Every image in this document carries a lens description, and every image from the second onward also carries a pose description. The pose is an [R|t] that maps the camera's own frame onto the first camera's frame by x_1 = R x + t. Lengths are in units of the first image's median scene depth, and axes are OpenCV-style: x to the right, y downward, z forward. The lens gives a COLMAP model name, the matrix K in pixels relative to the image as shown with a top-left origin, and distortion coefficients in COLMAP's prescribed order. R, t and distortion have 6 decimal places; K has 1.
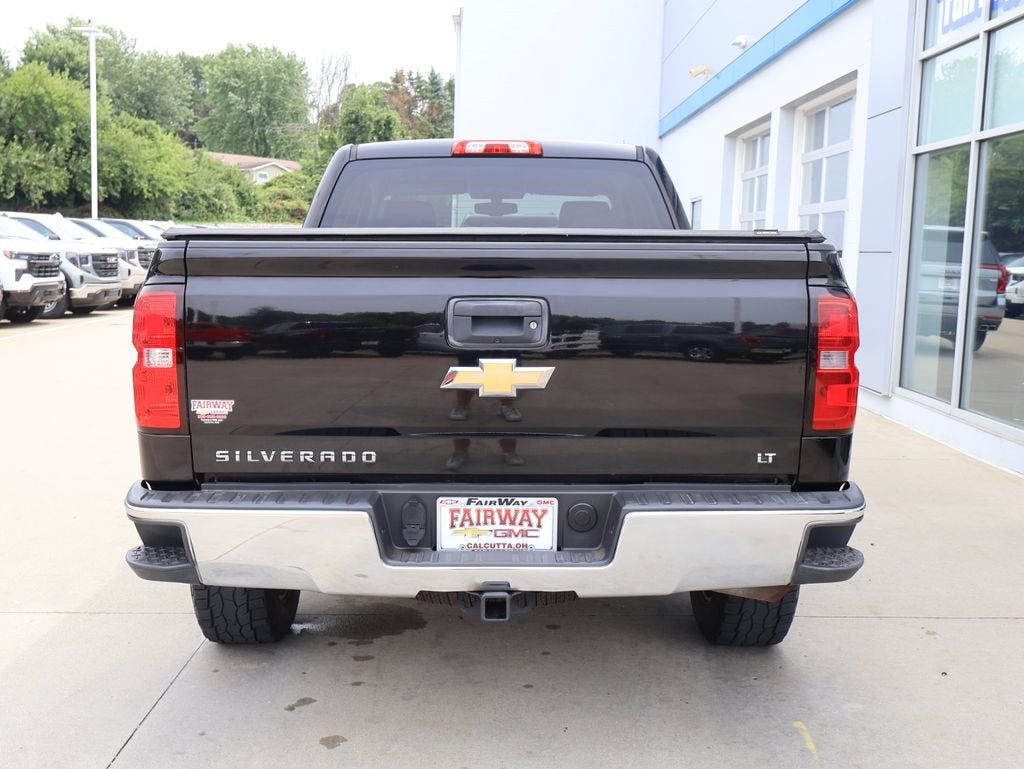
lens RADIAL K [[1136.8, 0, 512.0], [0, 1136.8, 384.5], [0, 0, 1]] dist [0.008934, -0.022750]
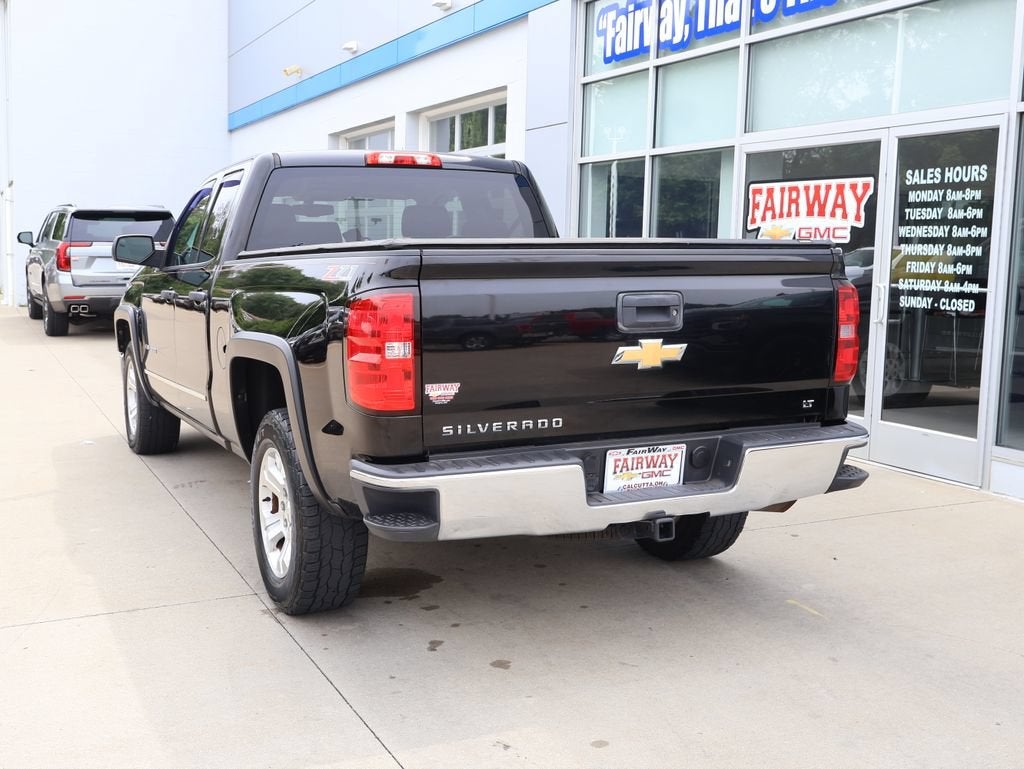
lens RADIAL K [[1136.8, 0, 512.0], [0, 1136.8, 384.5], [0, 0, 1]] dist [0.008934, -0.022750]
pose [[0.903758, -0.057473, 0.424167, -0.375032], [0.054126, 0.998335, 0.019946, -0.002871], [-0.424607, 0.004932, 0.905364, -0.055491]]
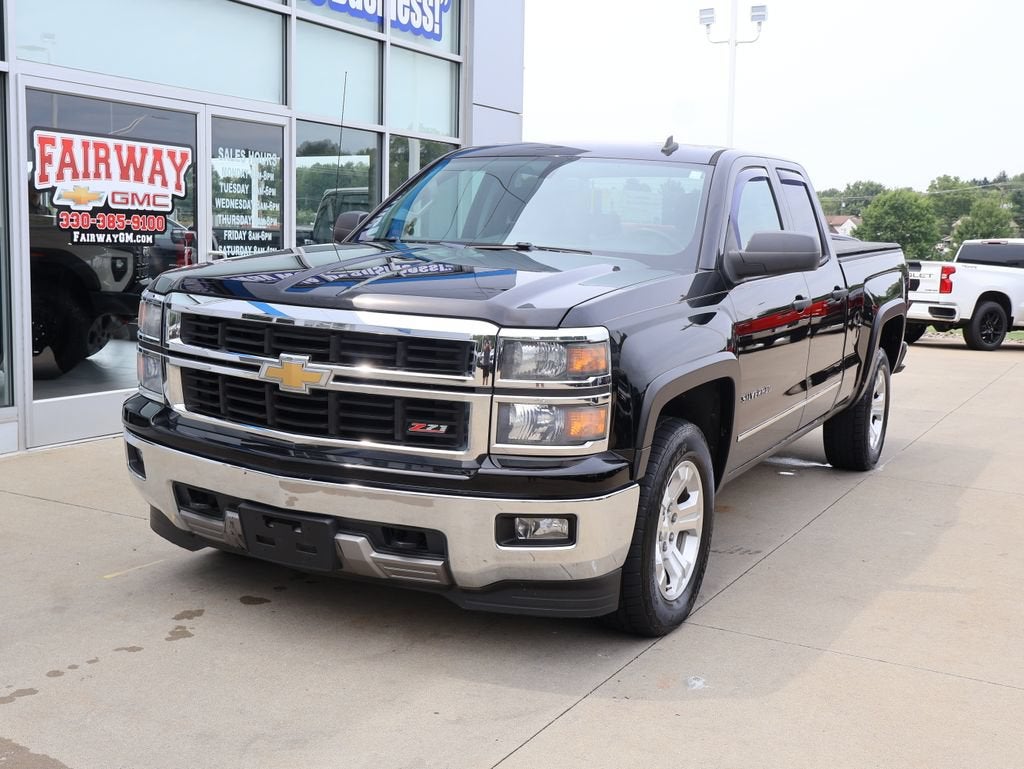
lens RADIAL K [[1224.5, 0, 512.0], [0, 1224.5, 384.5], [0, 0, 1]] dist [-0.002117, 0.007225]
pose [[-0.882387, -0.107427, 0.458096, -0.467366], [0.004773, 0.971494, 0.237016, -0.271931], [-0.470499, 0.211326, -0.856721, 2.153472]]
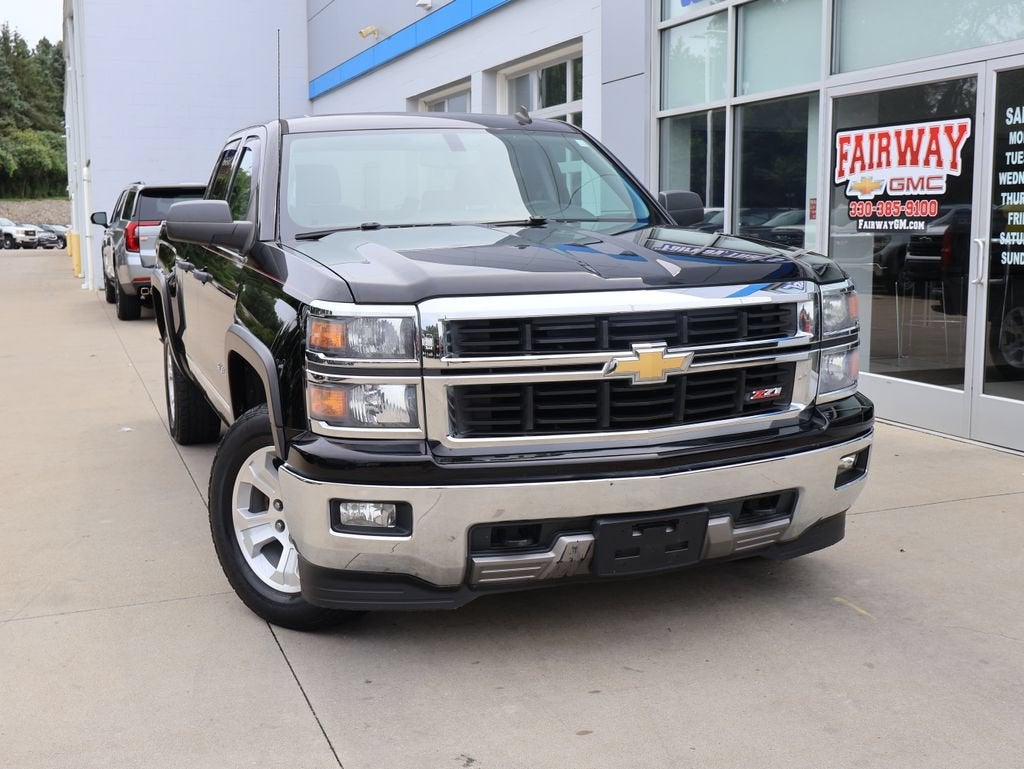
lens RADIAL K [[1224.5, 0, 512.0], [0, 1224.5, 384.5], [0, 0, 1]] dist [-0.002117, 0.007225]
pose [[0.940843, -0.080405, 0.329164, -0.293597], [0.075275, 0.996760, 0.028324, 0.006915], [-0.330375, -0.001871, 0.943848, -0.065497]]
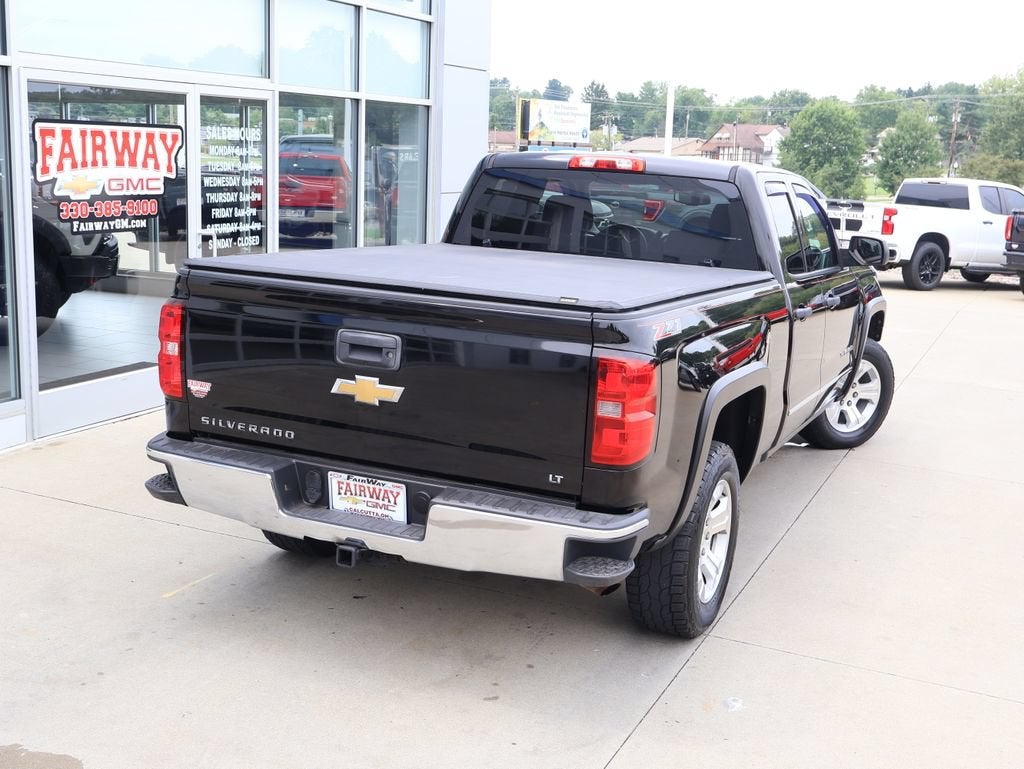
lens RADIAL K [[1250.6, 0, 512.0], [0, 1250.6, 384.5], [0, 0, 1]] dist [-0.006235, 0.016665]
pose [[-0.910661, -0.140857, 0.388402, -0.406935], [-0.015509, 0.951080, 0.308554, -0.380792], [-0.412864, 0.274964, -0.868296, 2.237291]]
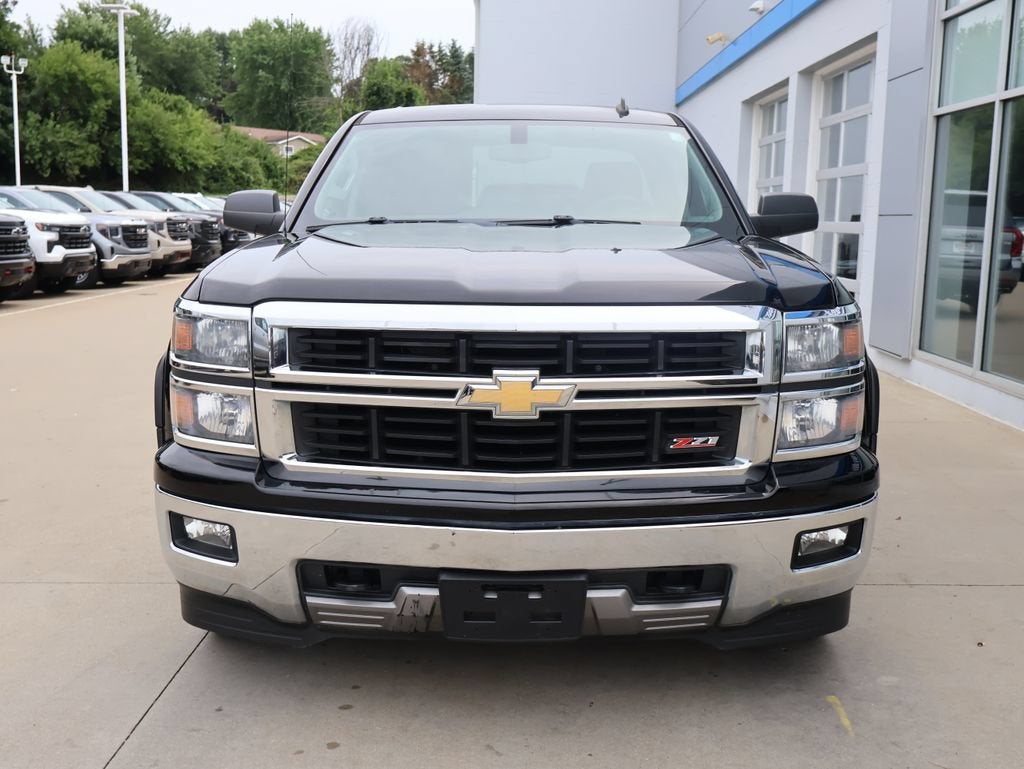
lens RADIAL K [[1100.7, 0, 512.0], [0, 1100.7, 384.5], [0, 0, 1]] dist [-0.003685, 0.010679]
pose [[0.999809, -0.006148, -0.018546, -0.000858], [0.006721, 0.999497, 0.030980, 0.000287], [0.018346, -0.031099, 0.999348, 0.040969]]
